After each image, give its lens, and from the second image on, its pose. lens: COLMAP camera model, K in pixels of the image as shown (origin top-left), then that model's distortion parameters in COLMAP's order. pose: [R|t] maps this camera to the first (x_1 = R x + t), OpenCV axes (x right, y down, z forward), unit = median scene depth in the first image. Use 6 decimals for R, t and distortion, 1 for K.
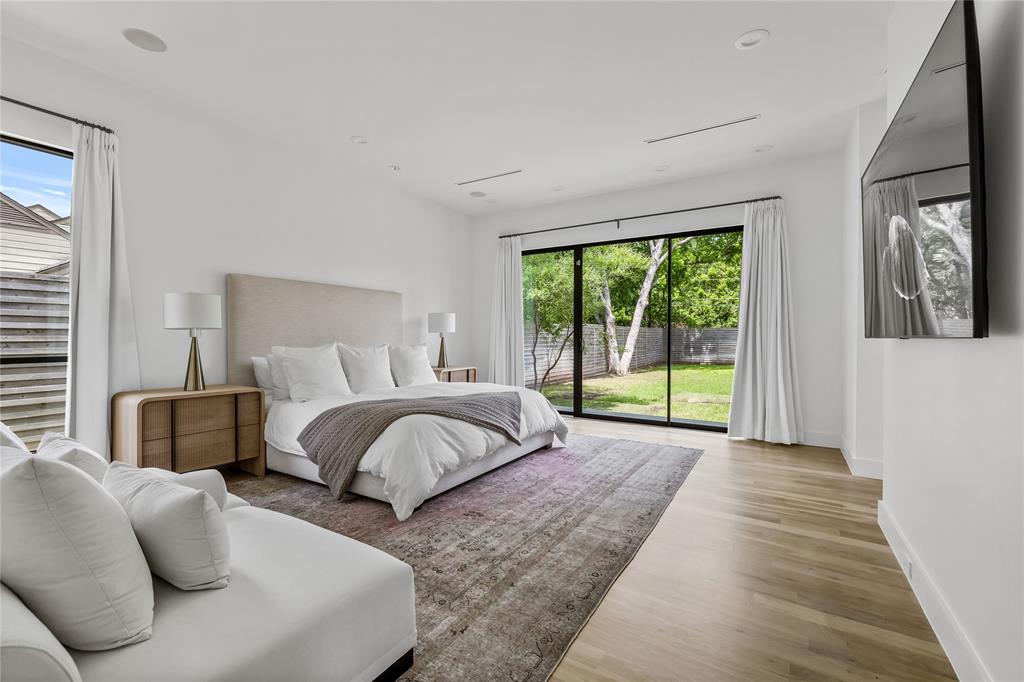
lens RADIAL K [[442.3, 0, 519.4], [0, 442.3, 332.4], [0, 0, 1]] dist [-0.000024, 0.000082]
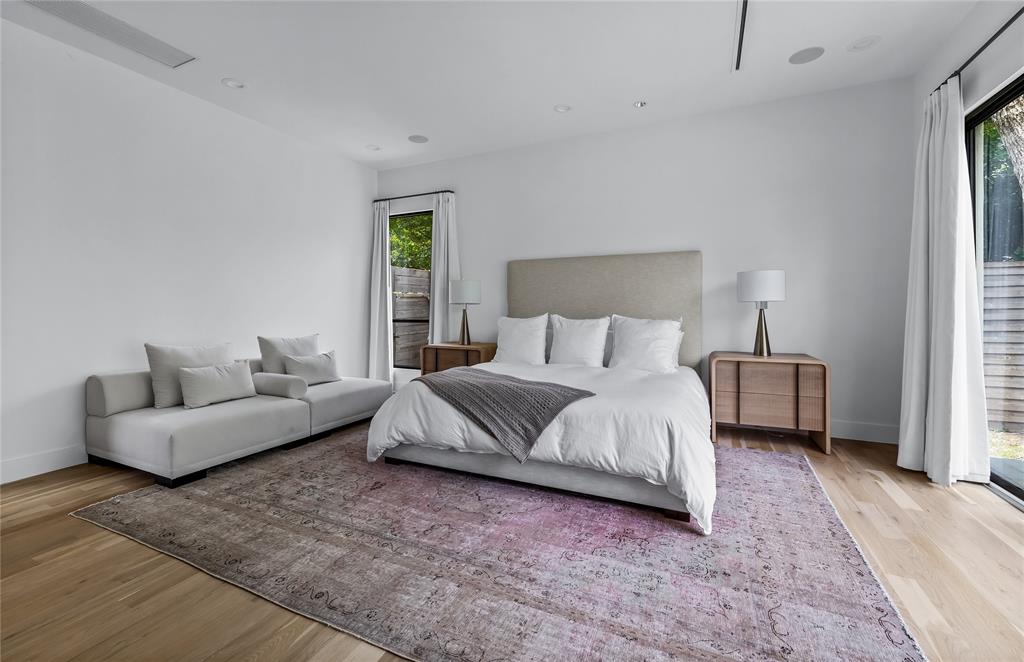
lens RADIAL K [[435.2, 0, 496.3], [0, 435.2, 300.2], [0, 0, 1]] dist [0.001478, 0.000786]
pose [[0.084878, -0.013370, -0.996302, 0.848339], [0.016970, 0.999784, -0.011971, 0.000940], [0.996247, -0.015891, 0.085087, 1.096970]]
